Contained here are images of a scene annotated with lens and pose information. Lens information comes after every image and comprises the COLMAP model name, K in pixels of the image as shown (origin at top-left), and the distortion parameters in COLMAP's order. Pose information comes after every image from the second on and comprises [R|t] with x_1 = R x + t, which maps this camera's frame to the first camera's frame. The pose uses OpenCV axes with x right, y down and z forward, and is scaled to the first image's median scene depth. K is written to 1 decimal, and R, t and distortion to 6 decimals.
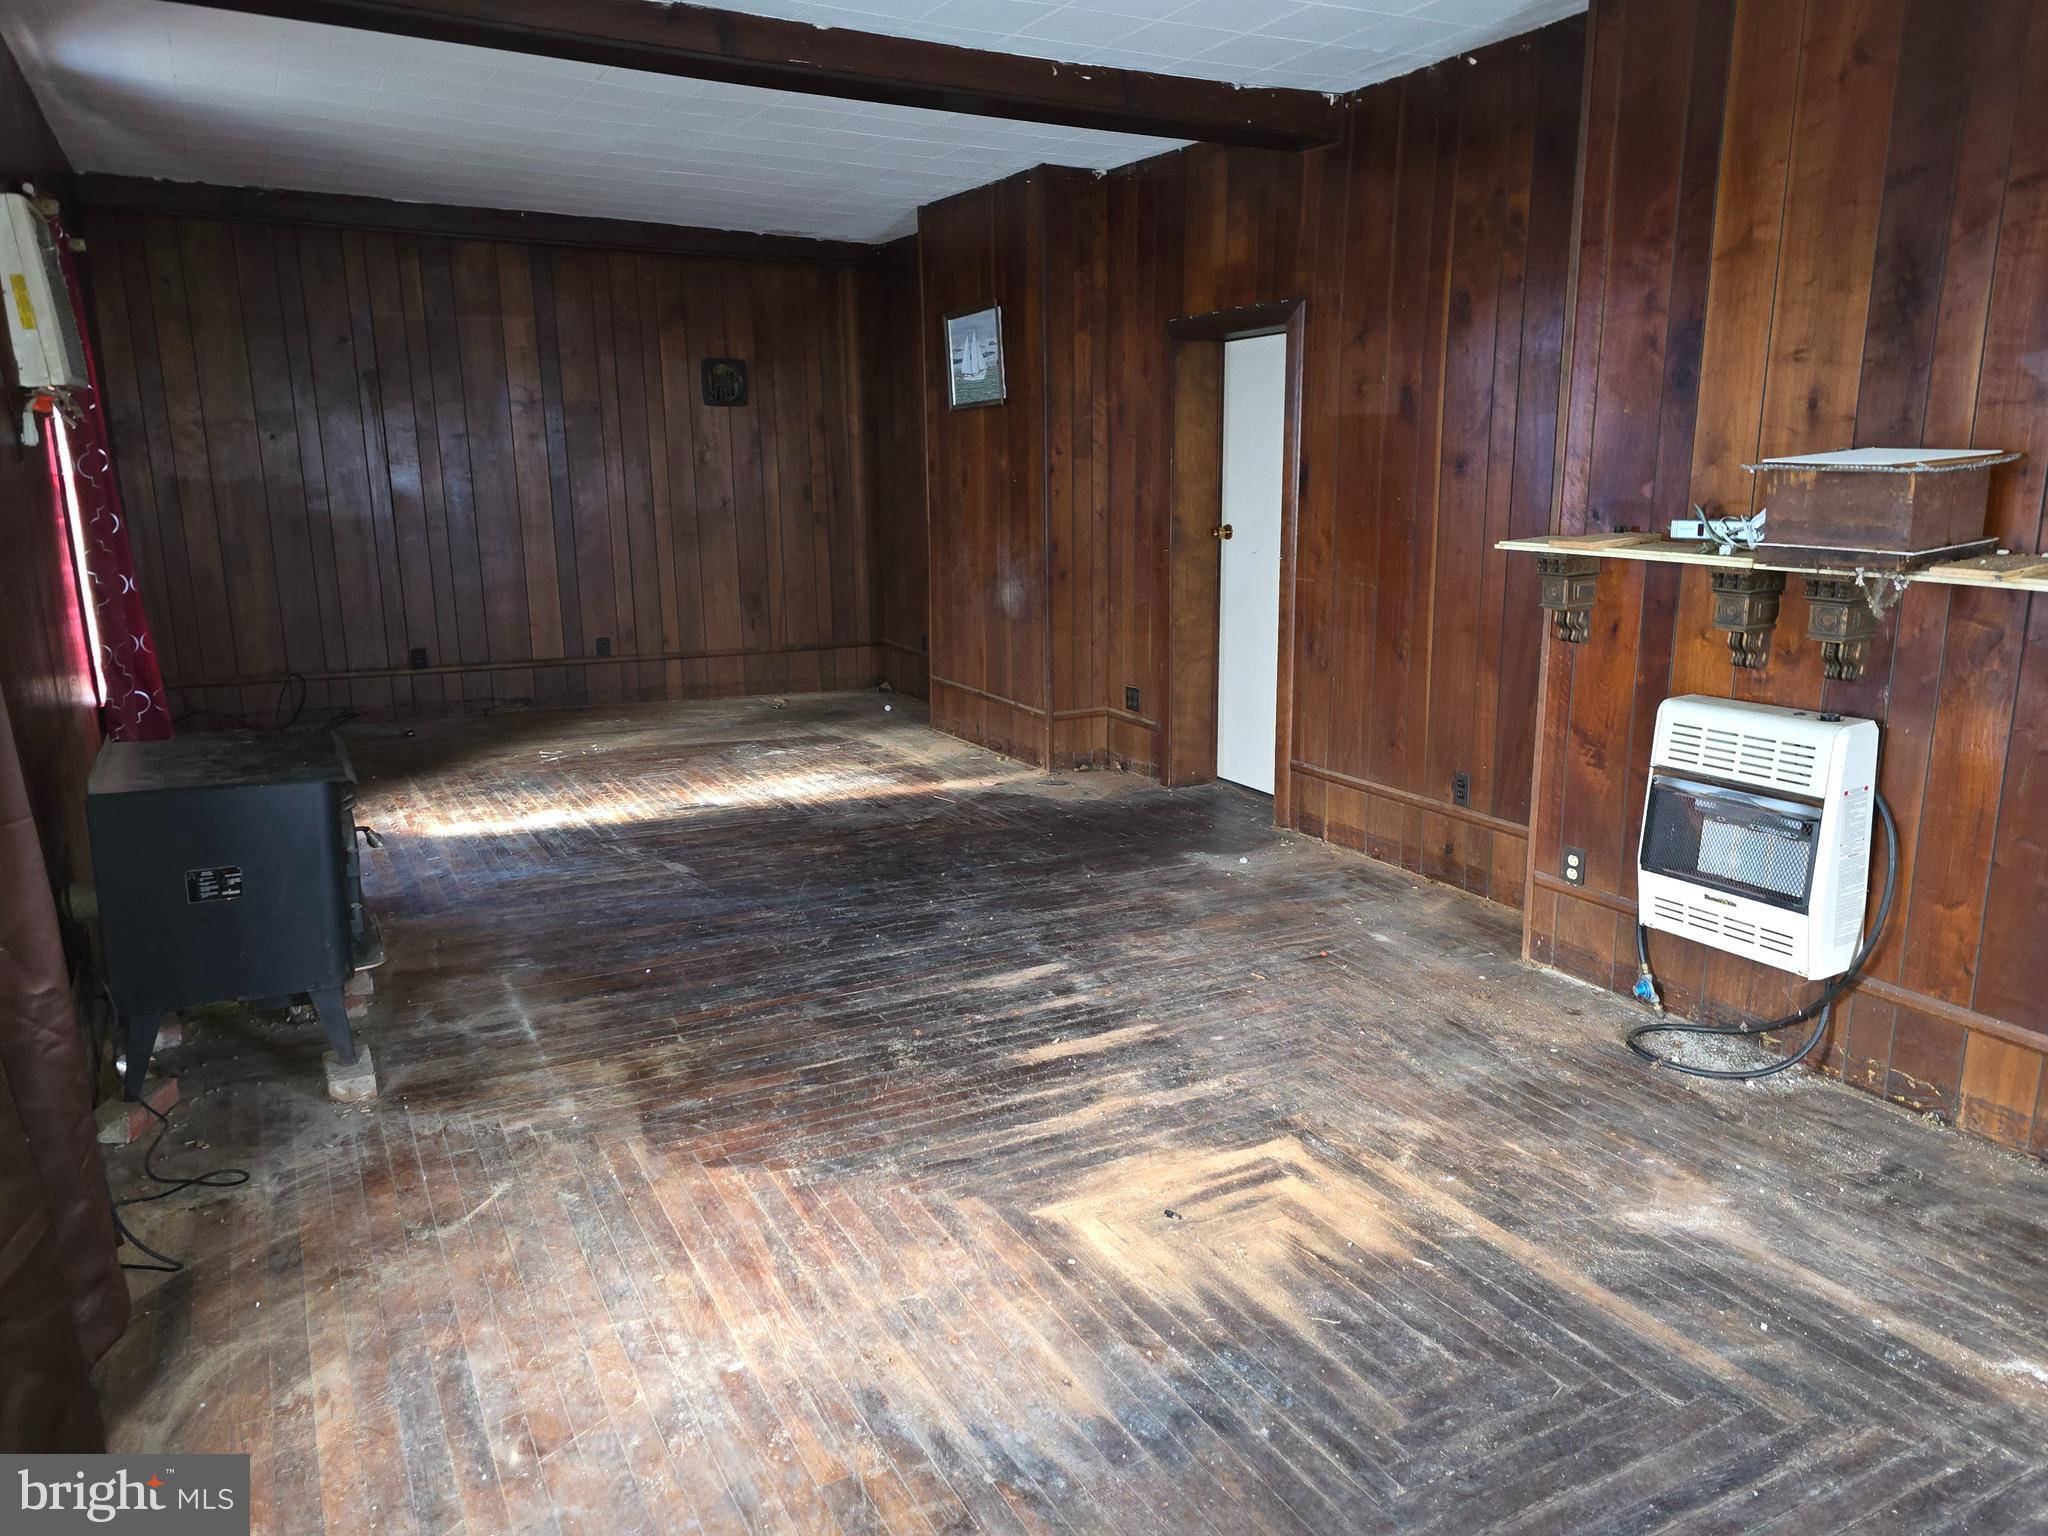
lens RADIAL K [[1419.9, 0, 1014.4], [0, 1419.9, 761.7], [0, 0, 1]] dist [0.076964, -0.070866]
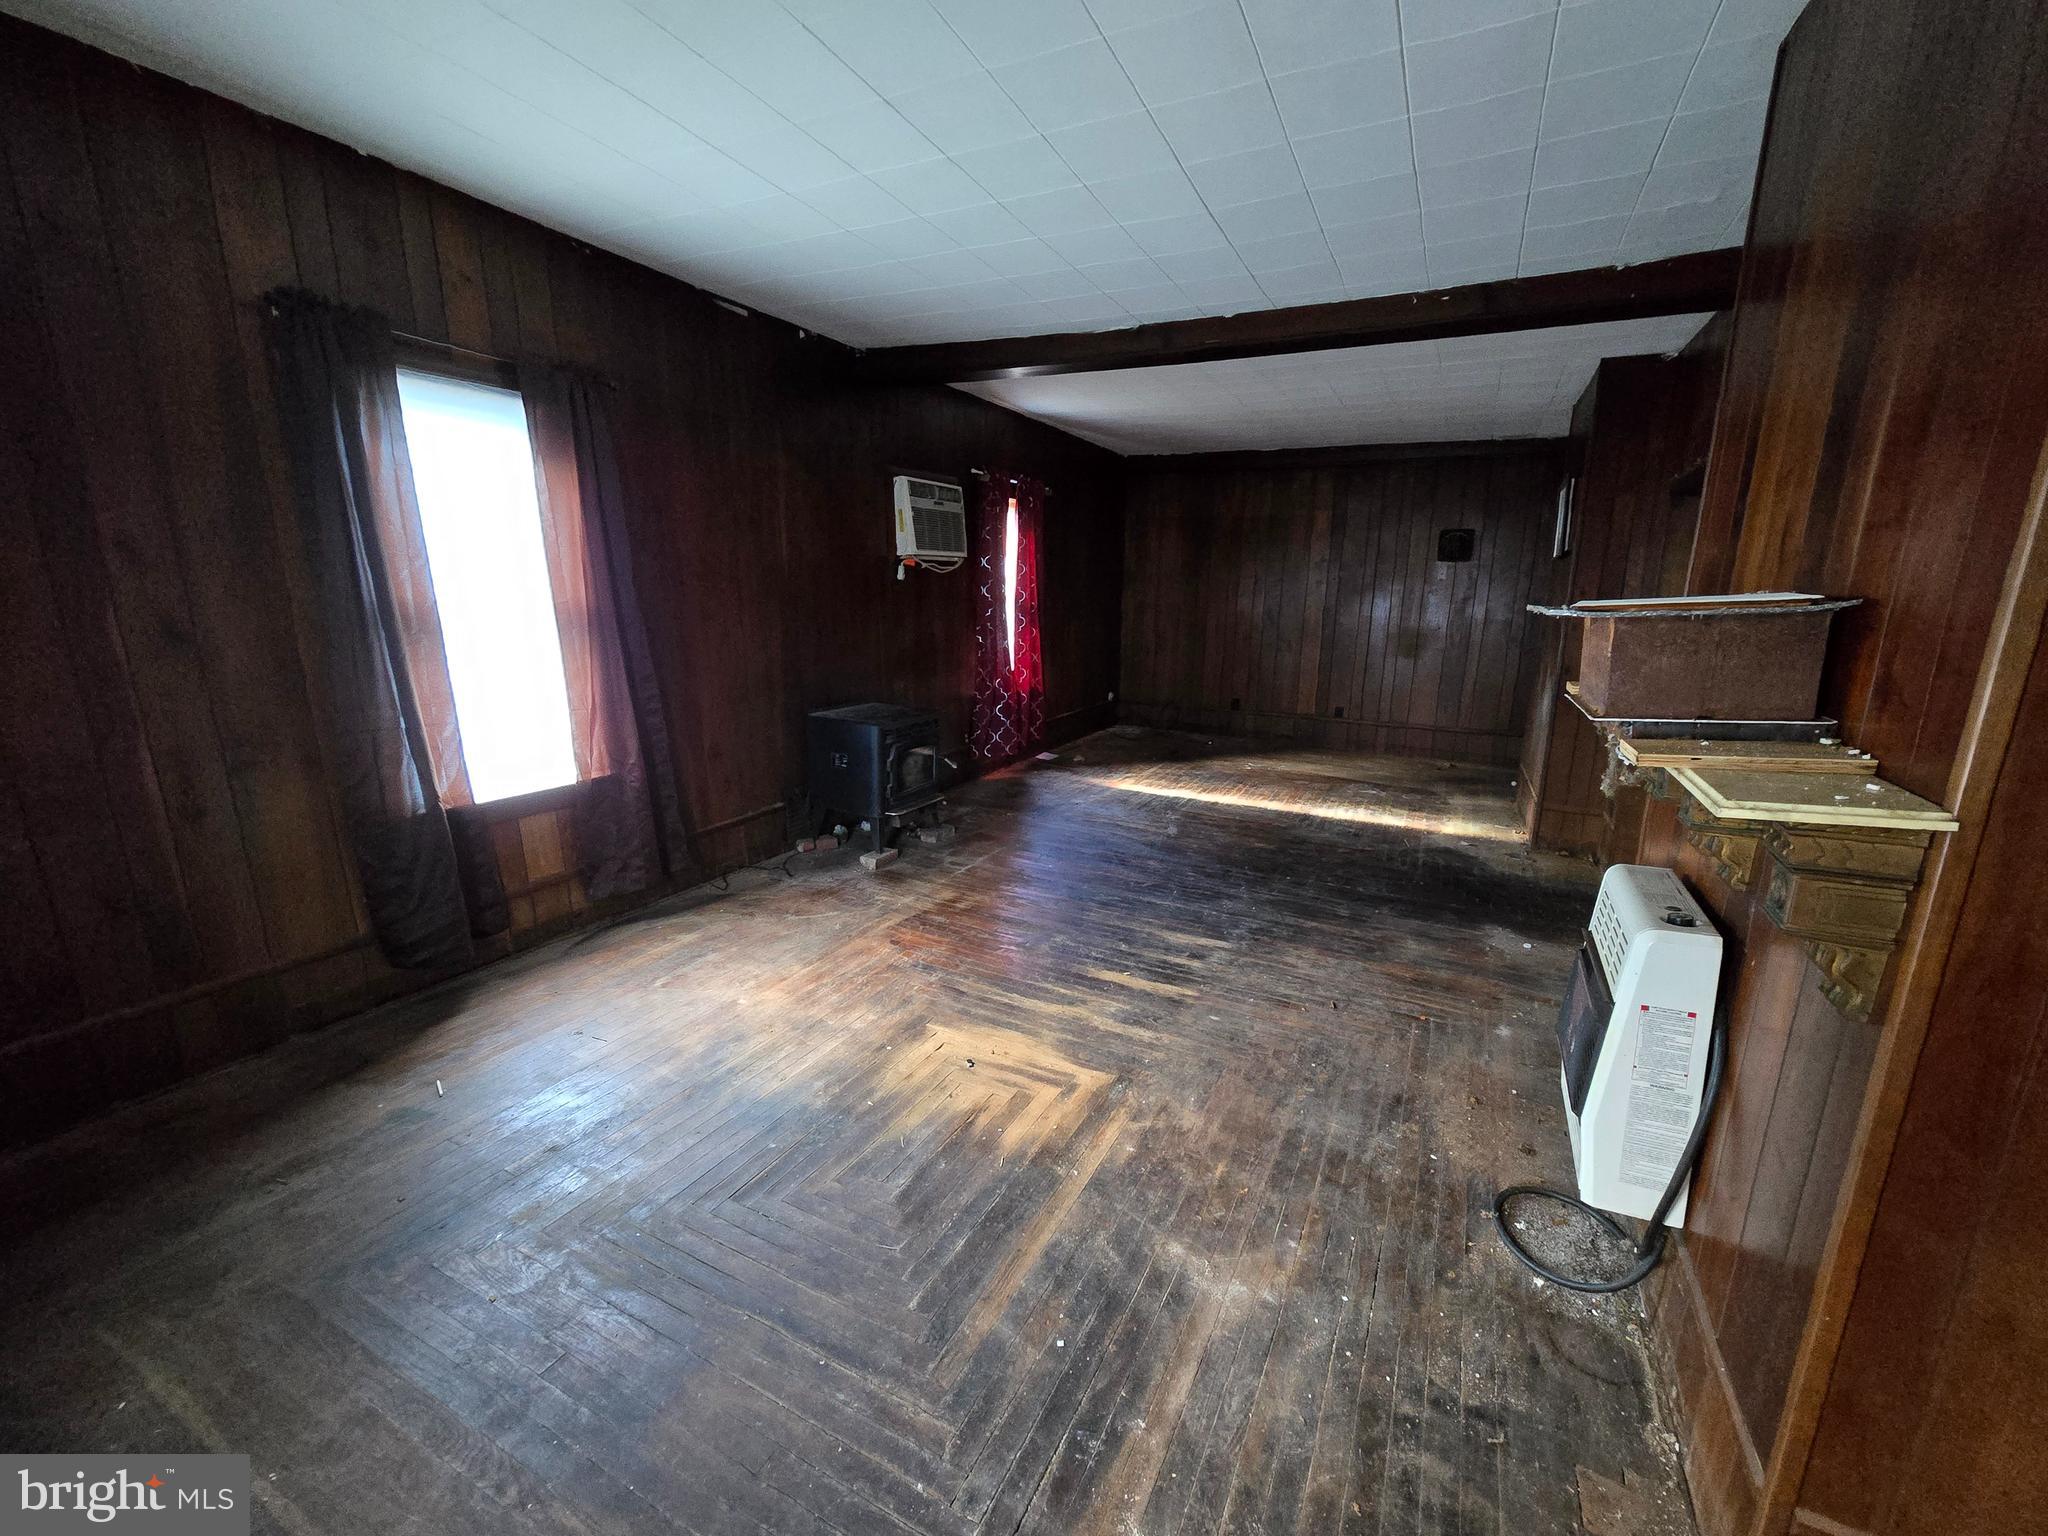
lens RADIAL K [[837.1, 0, 1031.7], [0, 837.1, 789.7], [0, 0, 1]] dist [-0.000065, -0.001442]
pose [[0.569217, 0.205585, -0.796070, 0.713925], [-0.194839, 0.974383, 0.112318, -0.083393], [0.798768, 0.091172, 0.594691, 0.411551]]
